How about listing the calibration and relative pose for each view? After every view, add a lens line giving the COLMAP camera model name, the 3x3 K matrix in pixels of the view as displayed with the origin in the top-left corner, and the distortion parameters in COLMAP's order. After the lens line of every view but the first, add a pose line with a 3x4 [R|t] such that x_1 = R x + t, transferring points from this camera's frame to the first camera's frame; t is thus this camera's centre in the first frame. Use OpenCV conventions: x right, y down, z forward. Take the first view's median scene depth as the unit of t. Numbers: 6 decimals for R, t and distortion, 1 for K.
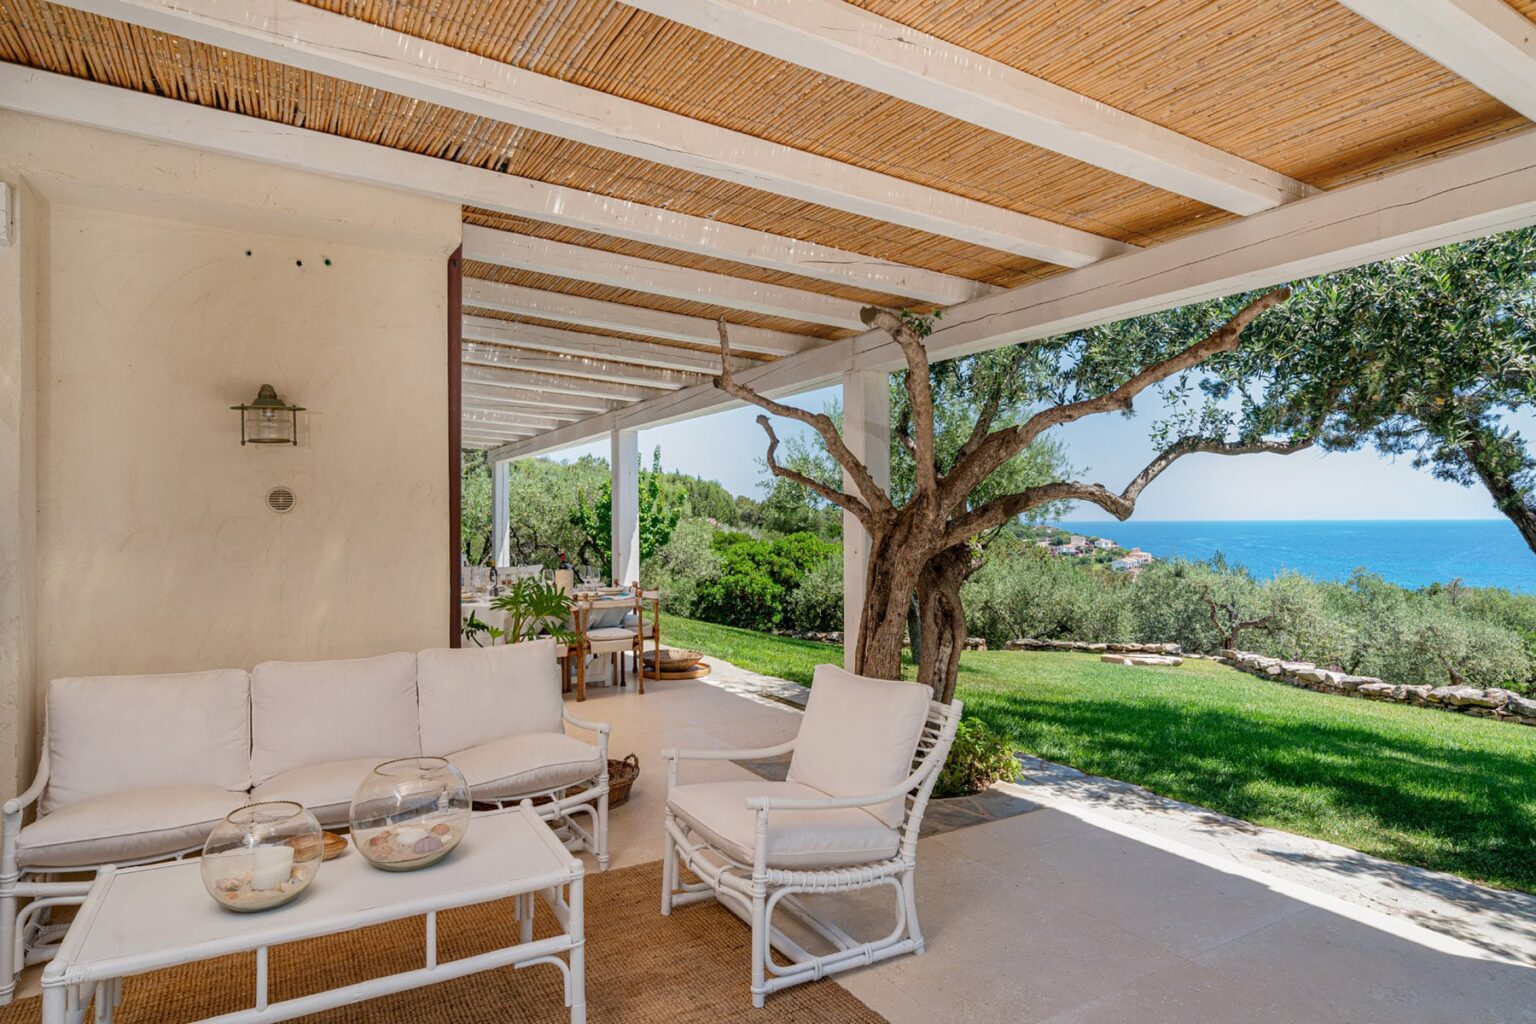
lens RADIAL K [[877.1, 0, 768.0], [0, 877.1, 512.0], [0, 0, 1]] dist [-0.000249, -0.000078]
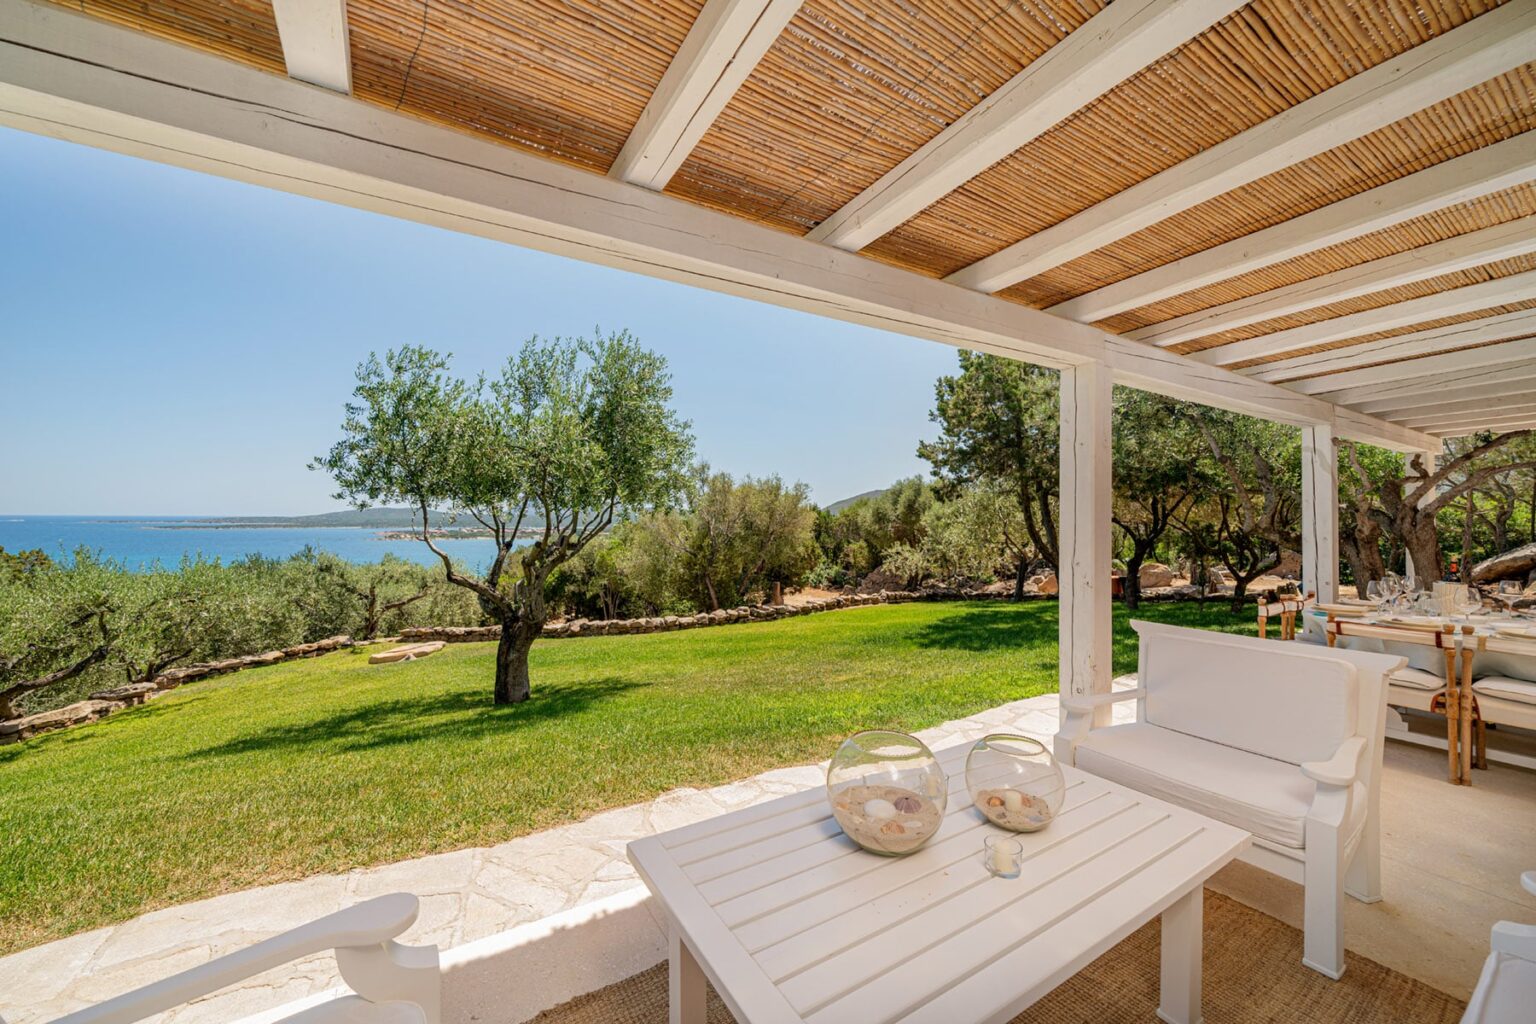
lens RADIAL K [[578.6, 0, 768.0], [0, 578.6, 512.0], [0, 0, 1]] dist [-0.000186, 0.000004]
pose [[-0.009381, 0.013865, 0.999860, -0.234592], [-0.015096, 0.999788, -0.014005, 0.006343], [-0.999842, -0.015226, -0.009170, 0.524843]]
